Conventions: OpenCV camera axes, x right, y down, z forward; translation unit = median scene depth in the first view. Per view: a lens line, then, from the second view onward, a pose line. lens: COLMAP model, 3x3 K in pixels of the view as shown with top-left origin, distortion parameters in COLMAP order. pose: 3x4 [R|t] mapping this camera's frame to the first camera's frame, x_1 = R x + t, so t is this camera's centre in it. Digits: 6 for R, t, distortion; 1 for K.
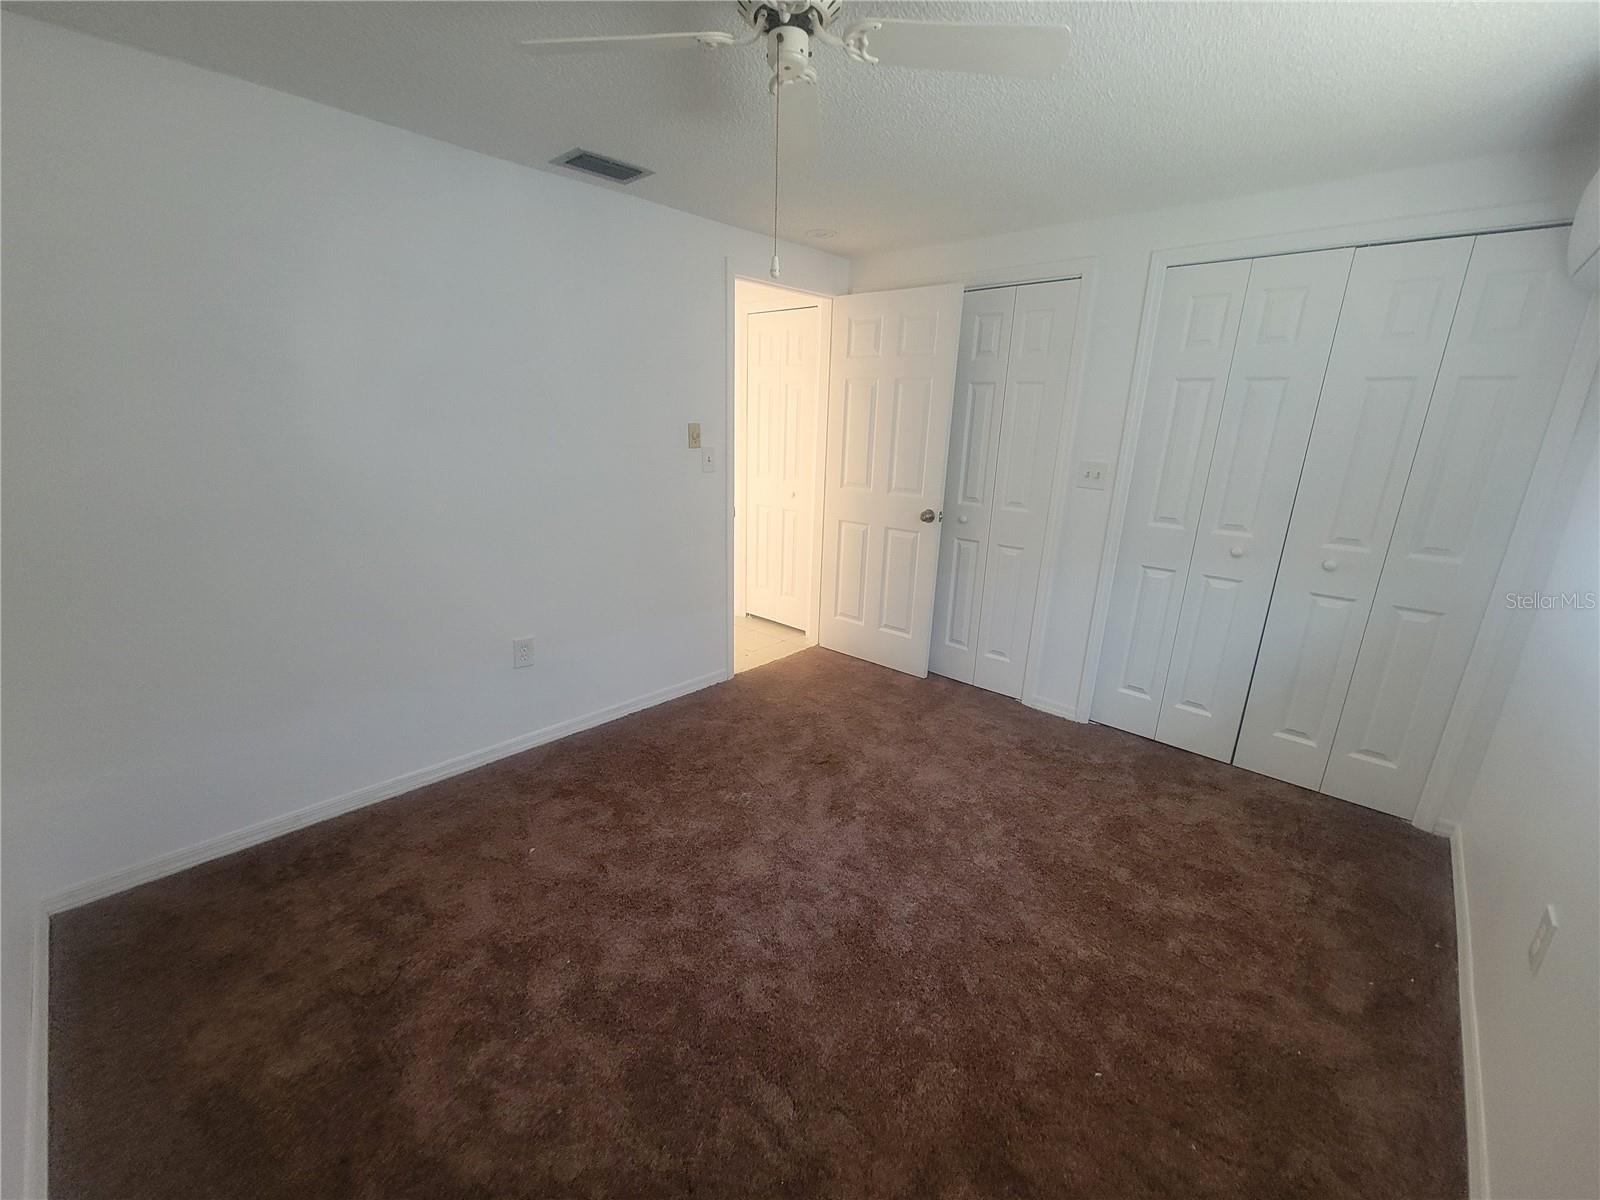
lens RADIAL K [[653.3, 0, 795.8], [0, 653.3, 602.1], [0, 0, 1]] dist [0.000142, 0.000066]
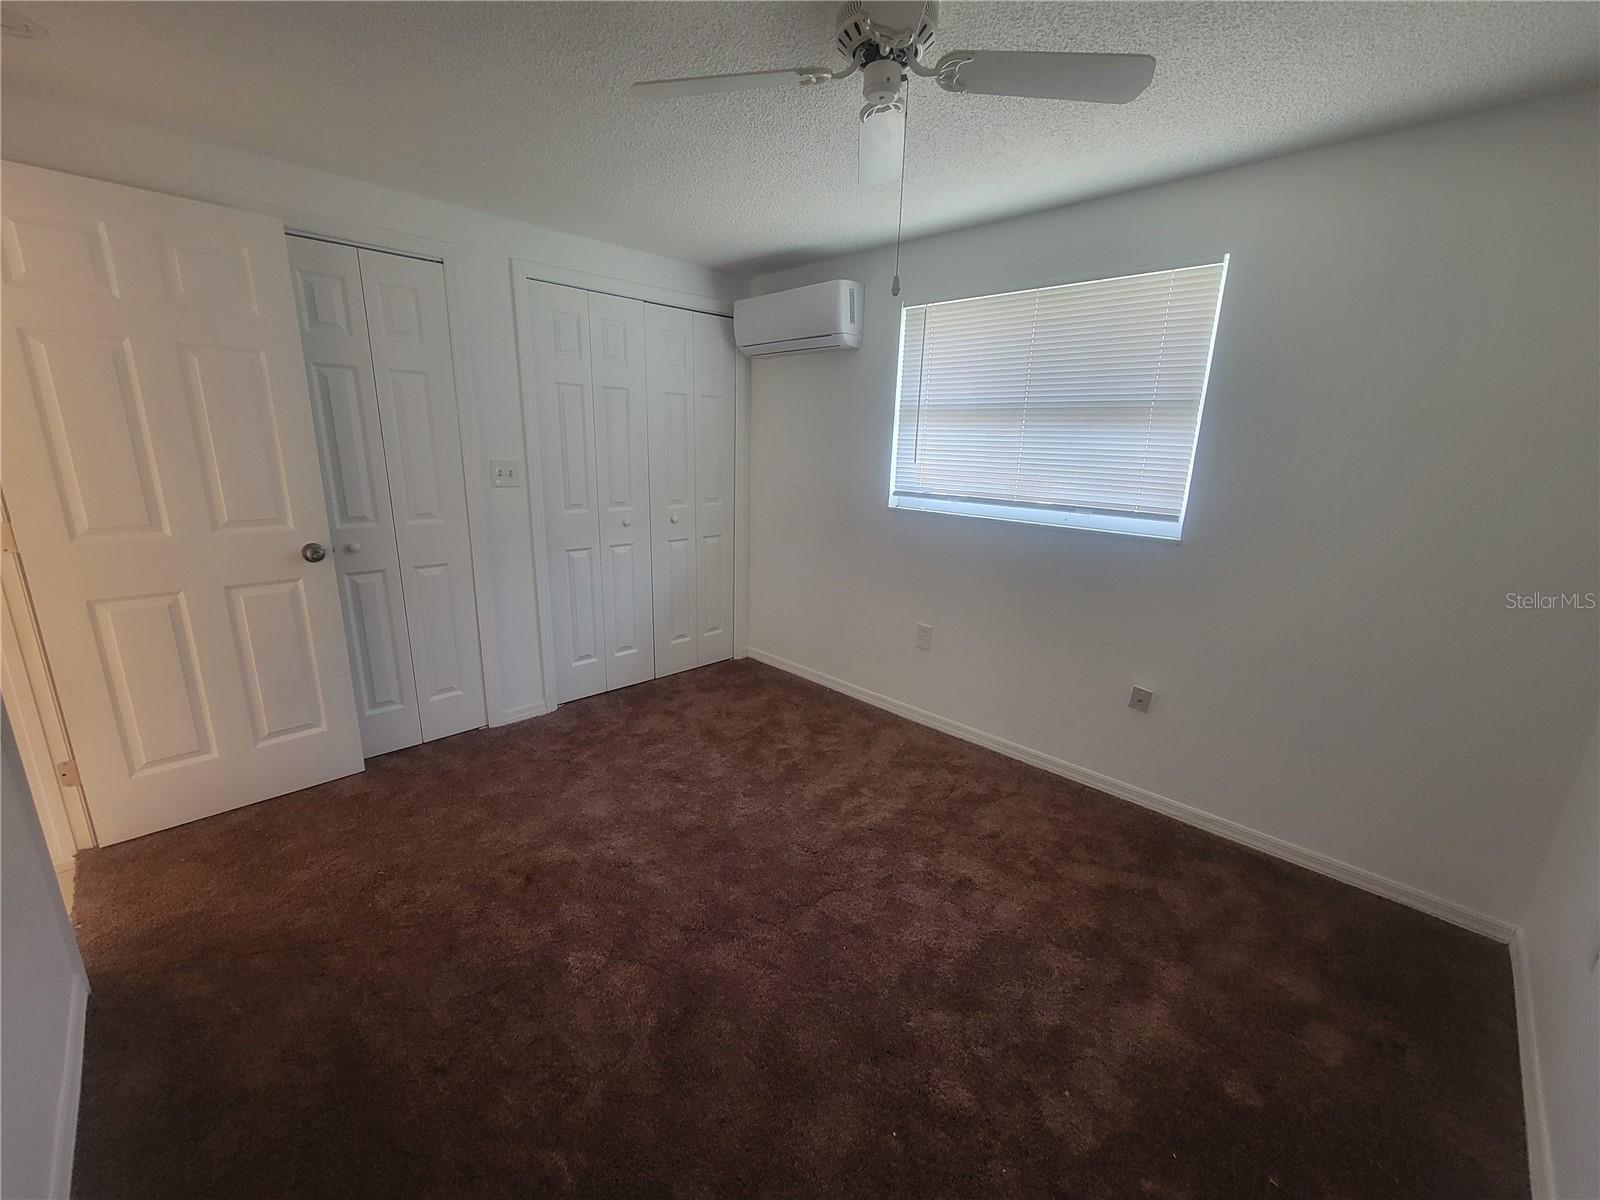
lens RADIAL K [[653.3, 0, 797.5], [0, 653.3, 604.0], [0, 0, 1]] dist [0.000142, 0.000066]
pose [[0.050132, -0.266931, 0.962411, -0.463702], [0.252706, 0.935656, 0.246347, -0.123128], [-0.966243, 0.230857, 0.114362, 0.439178]]
